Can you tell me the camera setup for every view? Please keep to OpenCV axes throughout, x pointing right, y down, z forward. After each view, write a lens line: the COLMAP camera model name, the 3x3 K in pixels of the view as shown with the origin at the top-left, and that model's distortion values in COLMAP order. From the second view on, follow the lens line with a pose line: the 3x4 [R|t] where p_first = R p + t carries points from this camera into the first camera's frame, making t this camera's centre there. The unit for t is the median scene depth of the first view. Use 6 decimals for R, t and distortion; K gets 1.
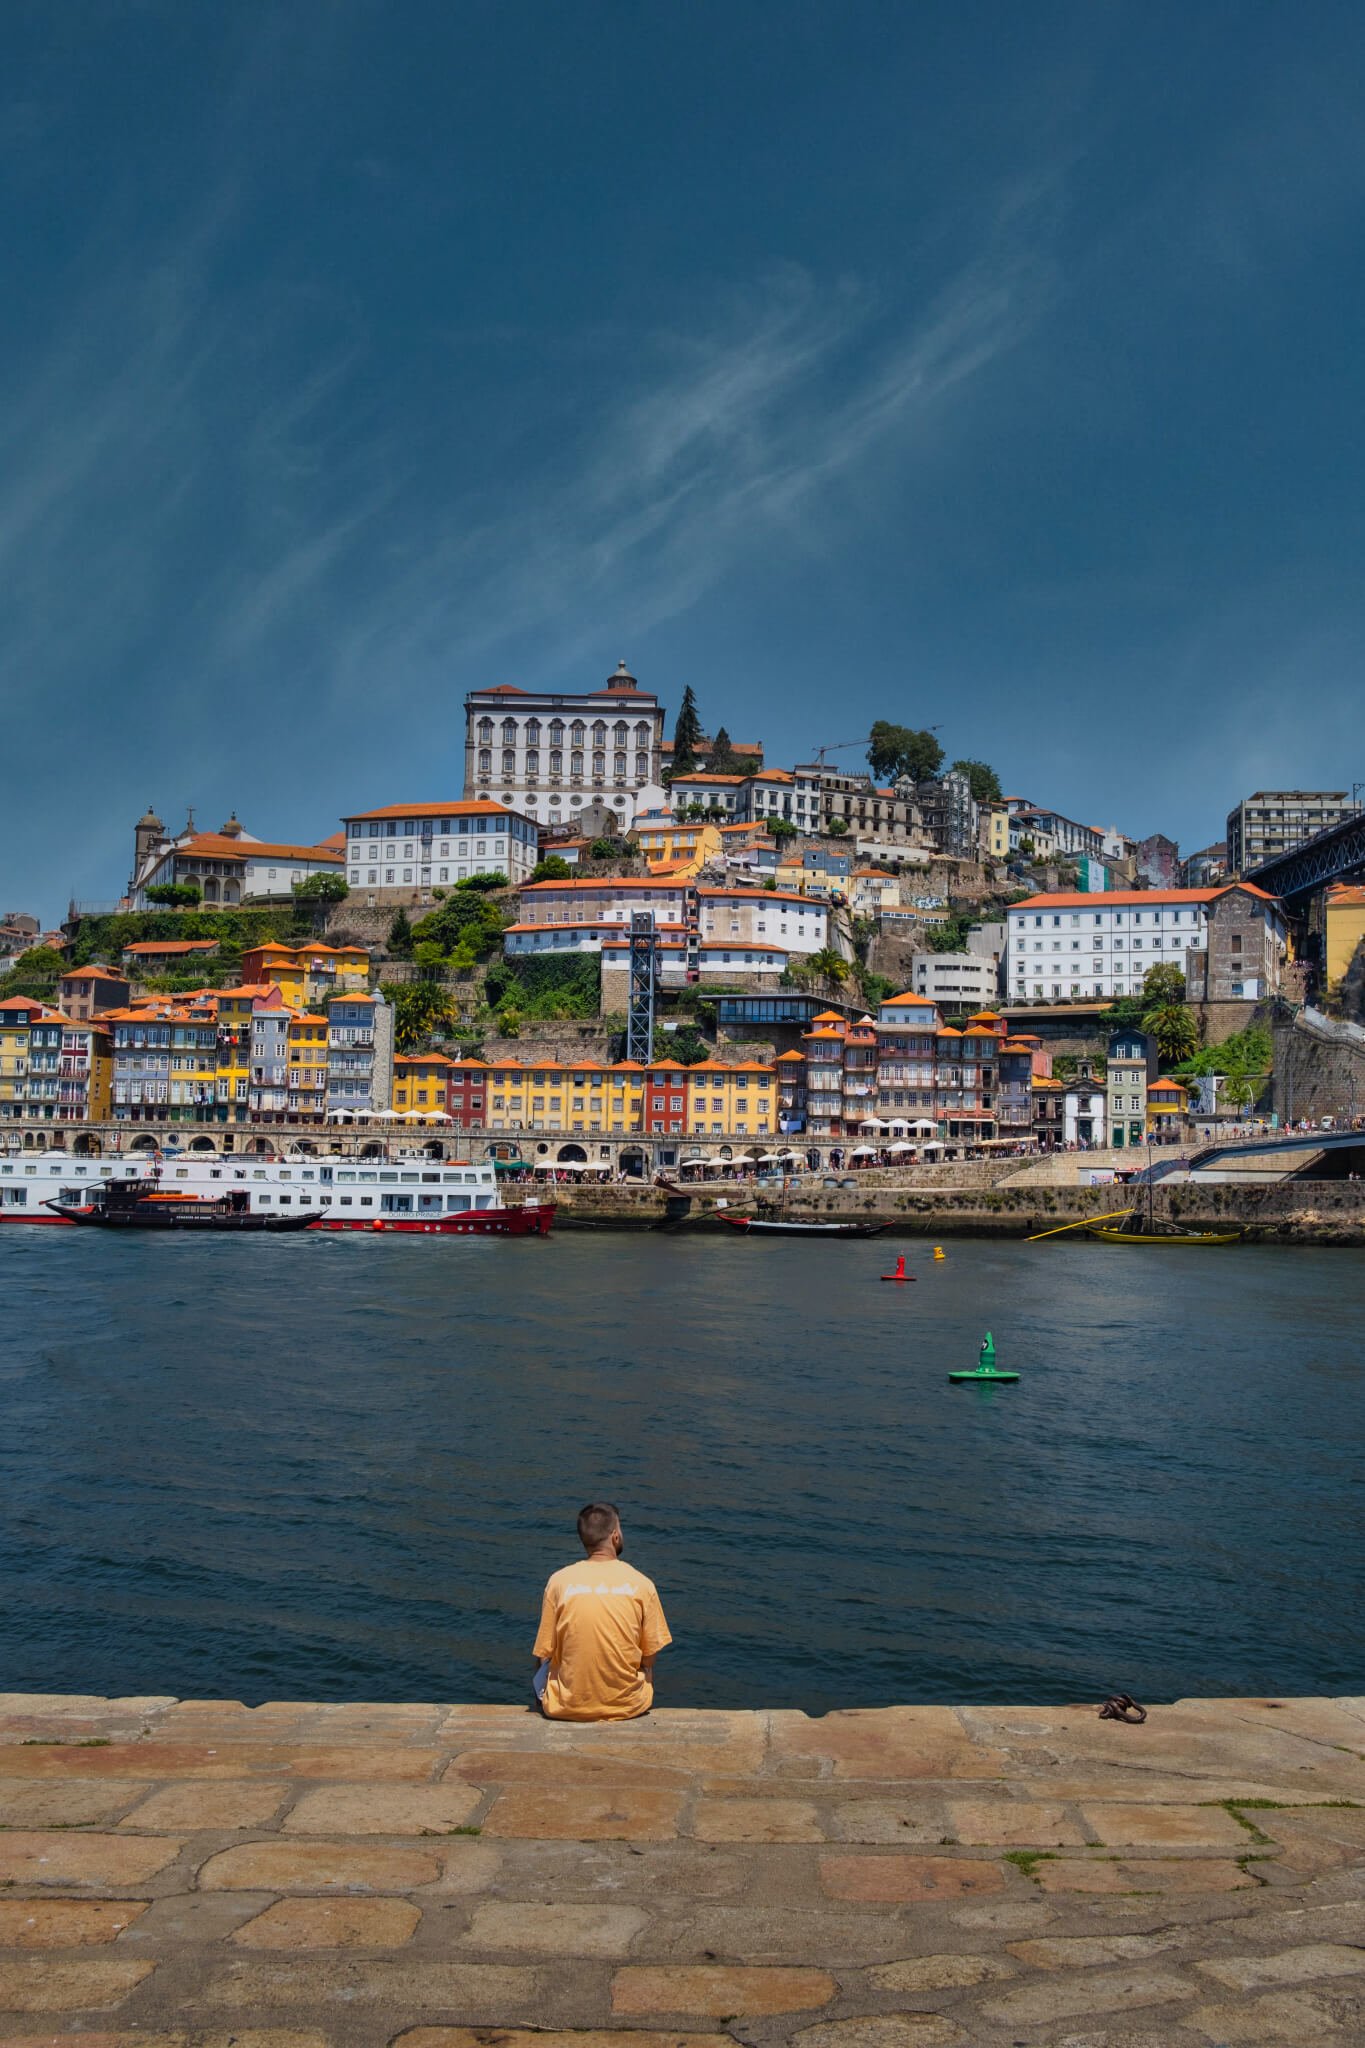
lens RADIAL K [[1949.1, 0, 682.5], [0, 1949.1, 1024.0], [0, 0, 1]] dist [-0.061948, 0.009456]
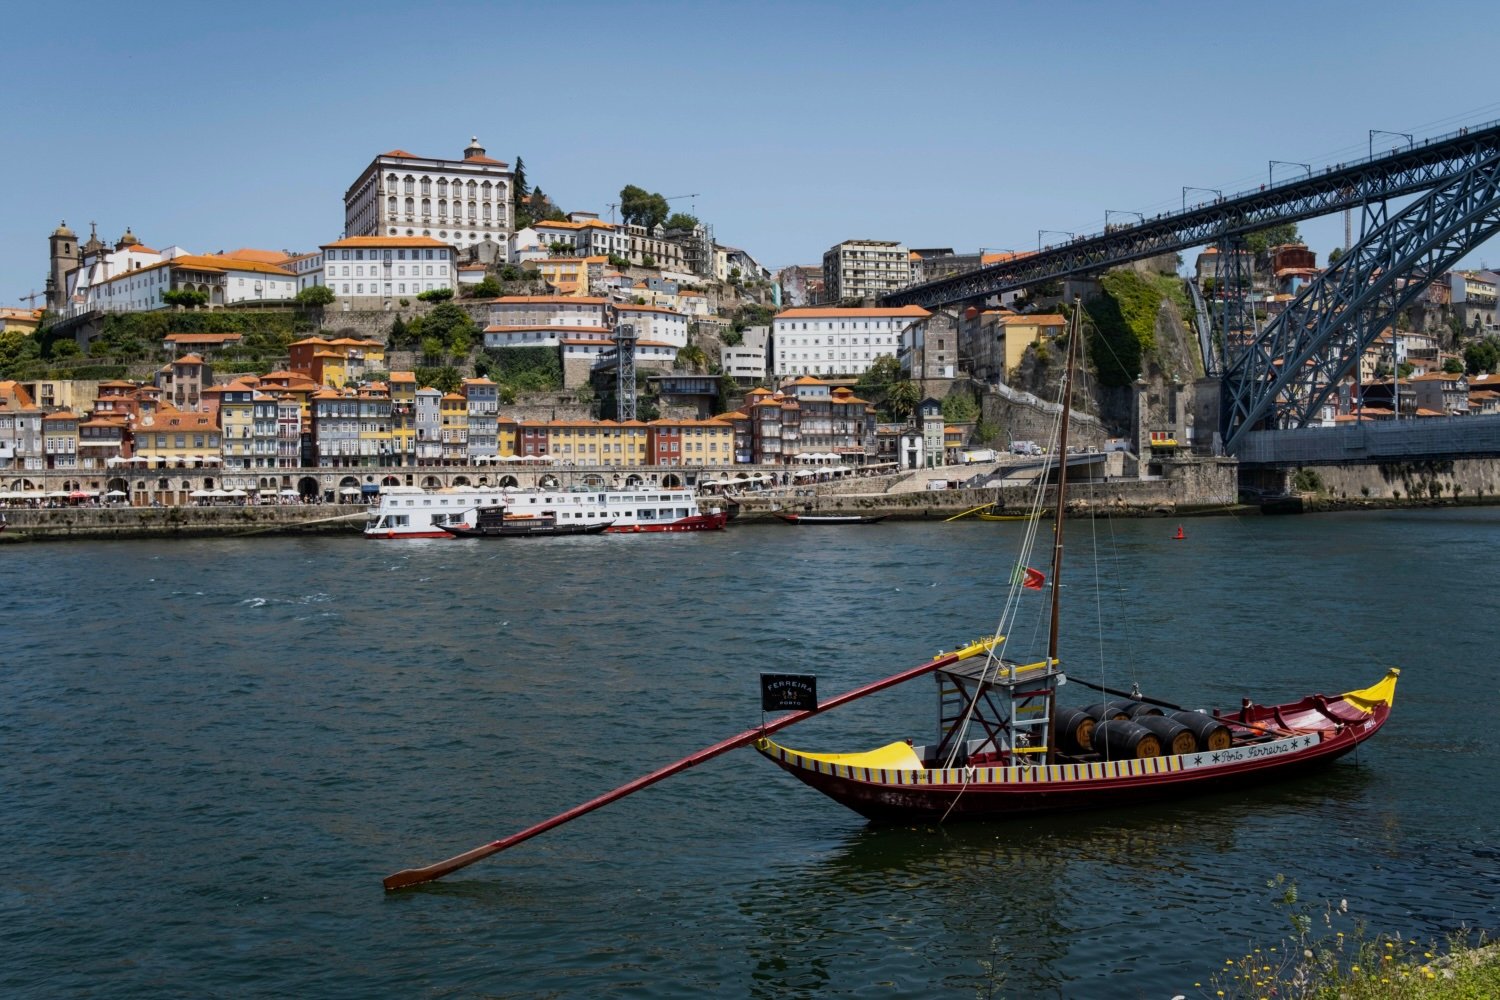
lens RADIAL K [[1427.6, 0, 750.0], [0, 1427.6, 500.0], [0, 0, 1]] dist [-0.061948, 0.009456]
pose [[0.920803, -0.036018, 0.388362, -0.390582], [0.000890, 0.995918, 0.090254, -0.020431], [-0.390027, -0.082761, 0.917077, -0.095496]]
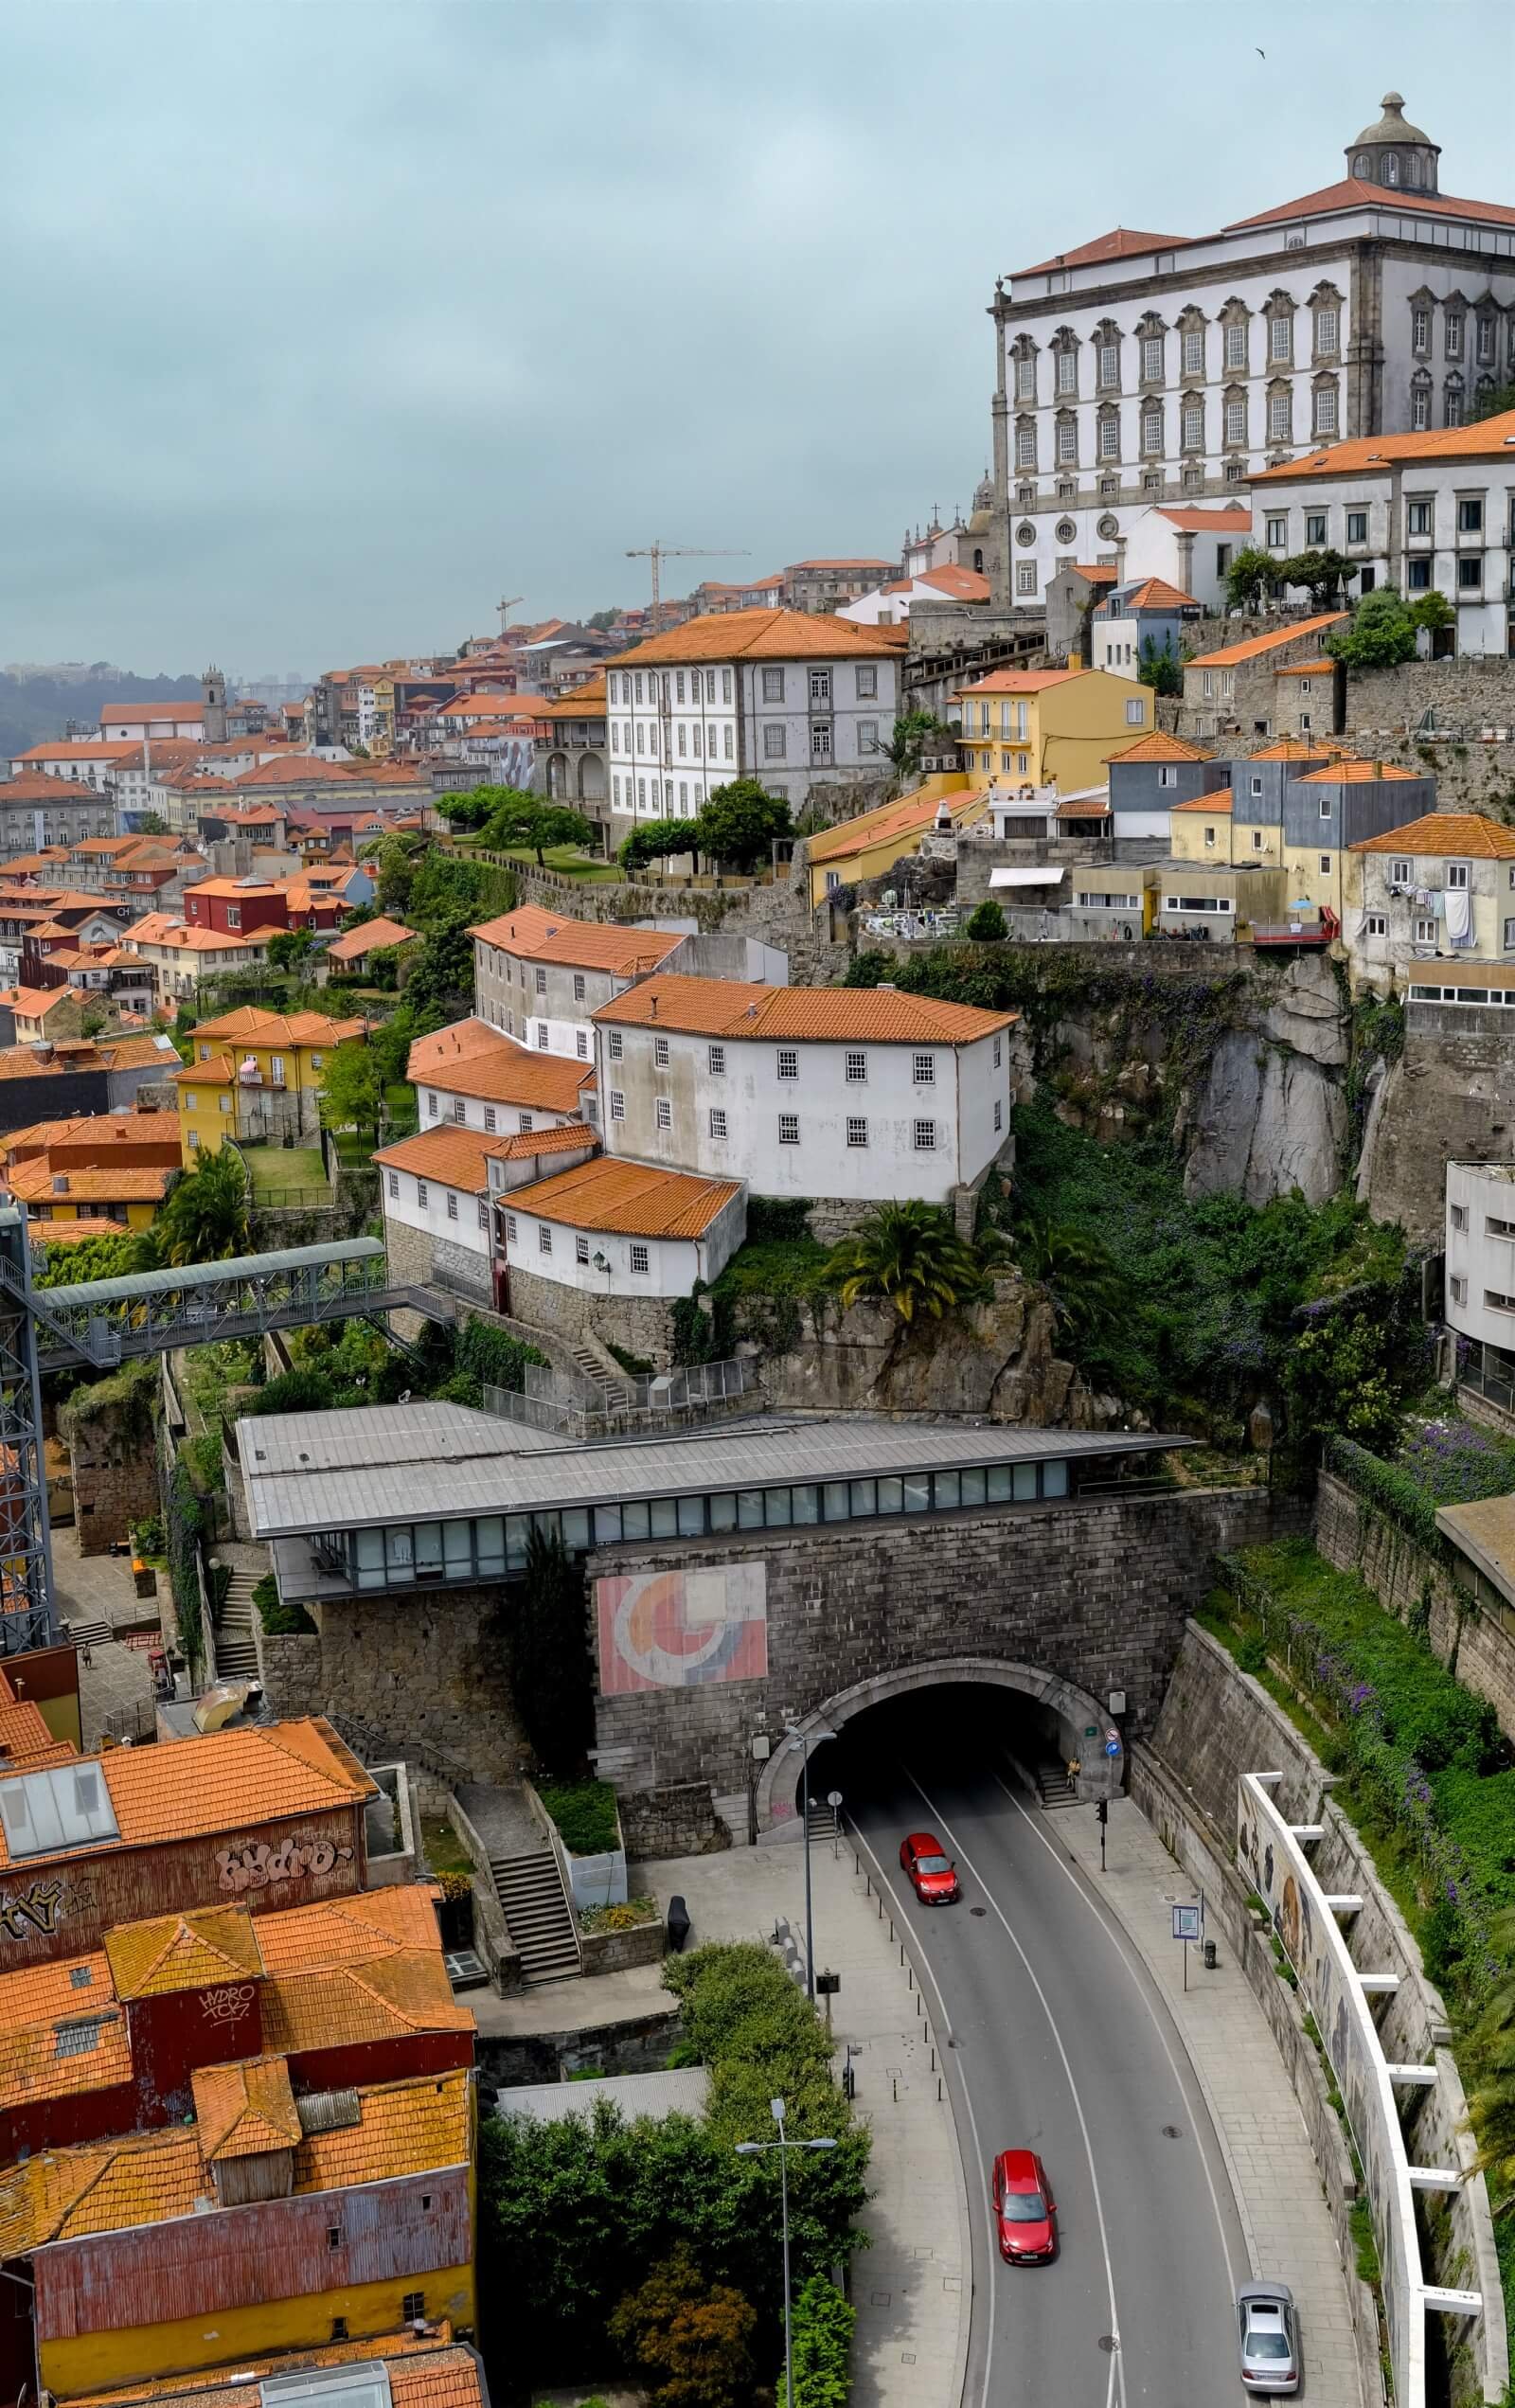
lens RADIAL K [[2311.2, 0, 757.5], [0, 2311.2, 1204.0], [0, 0, 1]] dist [-0.006636, -0.002361]
pose [[0.615515, 0.140837, -0.775440, 0.395480], [0.090065, 0.964888, 0.246736, -0.150995], [0.782962, -0.221710, 0.581218, 0.904996]]
